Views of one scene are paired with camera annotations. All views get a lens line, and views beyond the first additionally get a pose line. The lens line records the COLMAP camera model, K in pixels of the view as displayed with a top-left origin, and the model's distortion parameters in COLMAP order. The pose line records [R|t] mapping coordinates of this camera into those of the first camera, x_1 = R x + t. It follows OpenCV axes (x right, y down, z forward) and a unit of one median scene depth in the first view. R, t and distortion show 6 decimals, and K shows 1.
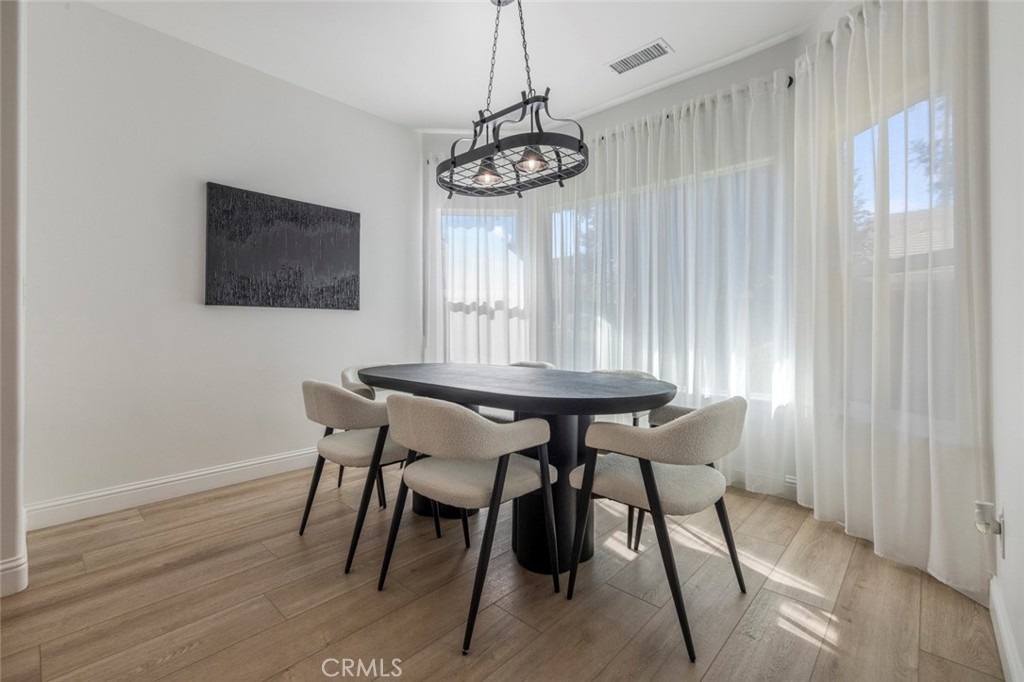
lens RADIAL K [[450.7, 0, 510.4], [0, 450.7, 324.0], [0, 0, 1]] dist [0.024040, 0.000076]
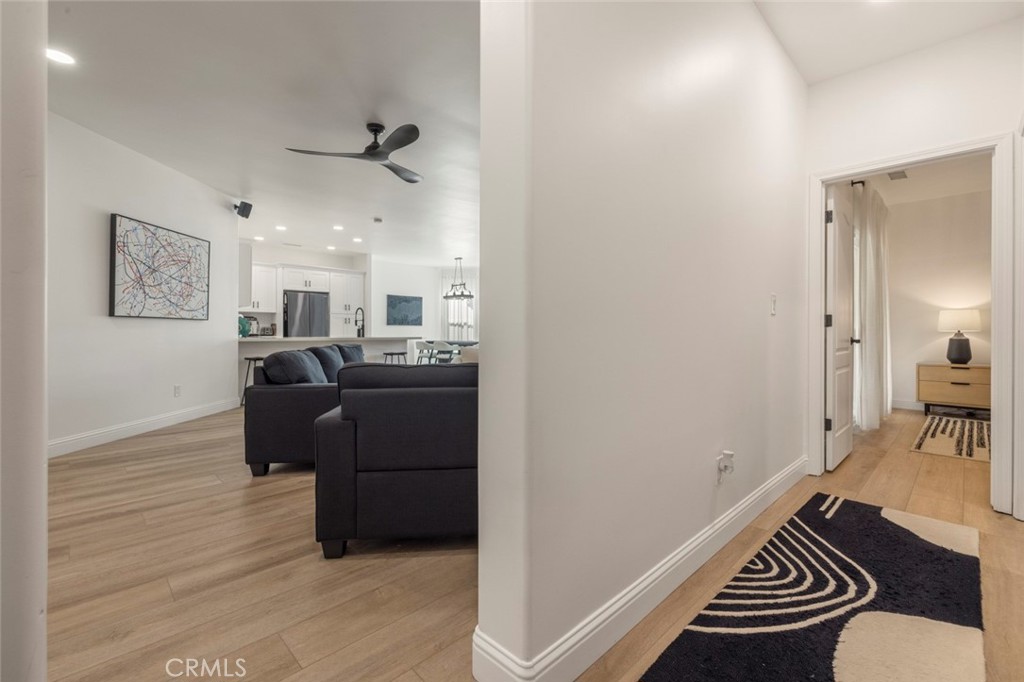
lens RADIAL K [[434.1, 0, 508.3], [0, 434.1, 331.2], [0, 0, 1]] dist [-0.000167, 0.000167]
pose [[0.998468, 0.002897, -0.055252, 0.546241], [-0.002225, 0.999923, 0.012227, -0.034391], [0.055283, -0.012085, 0.998398, -2.470739]]
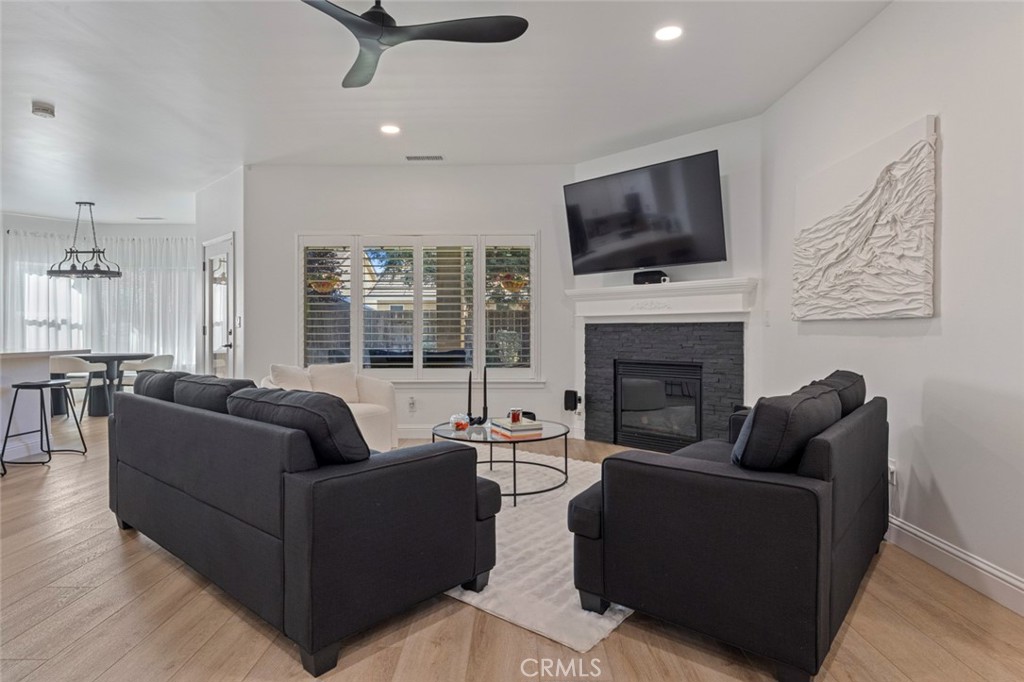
lens RADIAL K [[573.0, 0, 507.3], [0, 573.0, 330.8], [0, 0, 1]] dist [-0.002716, -0.000928]
pose [[0.741898, 0.000244, 0.670513, -0.287698], [-0.008283, 0.999927, 0.008801, -0.049850], [-0.670462, -0.012083, 0.741846, -2.147514]]
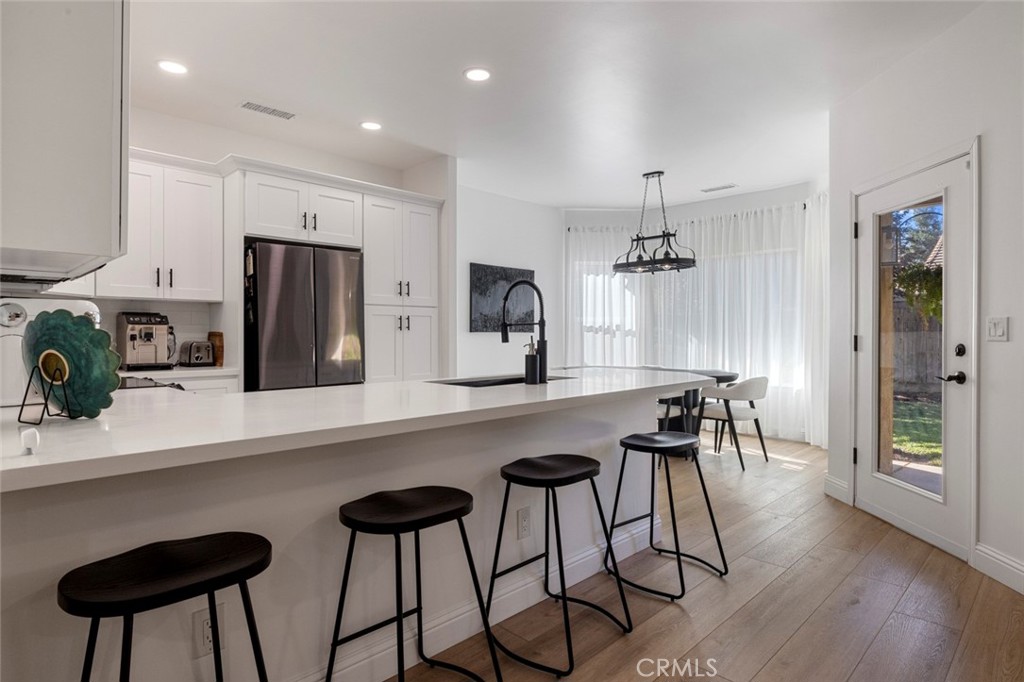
lens RADIAL K [[561.6, 0, 514.4], [0, 561.6, 338.2], [0, 0, 1]] dist [-0.001772, -0.000382]
pose [[0.999428, -0.000046, -0.033833, -0.375640], [0.000801, 0.999751, 0.022278, -0.059955], [0.033823, -0.022292, 0.999179, -1.048307]]
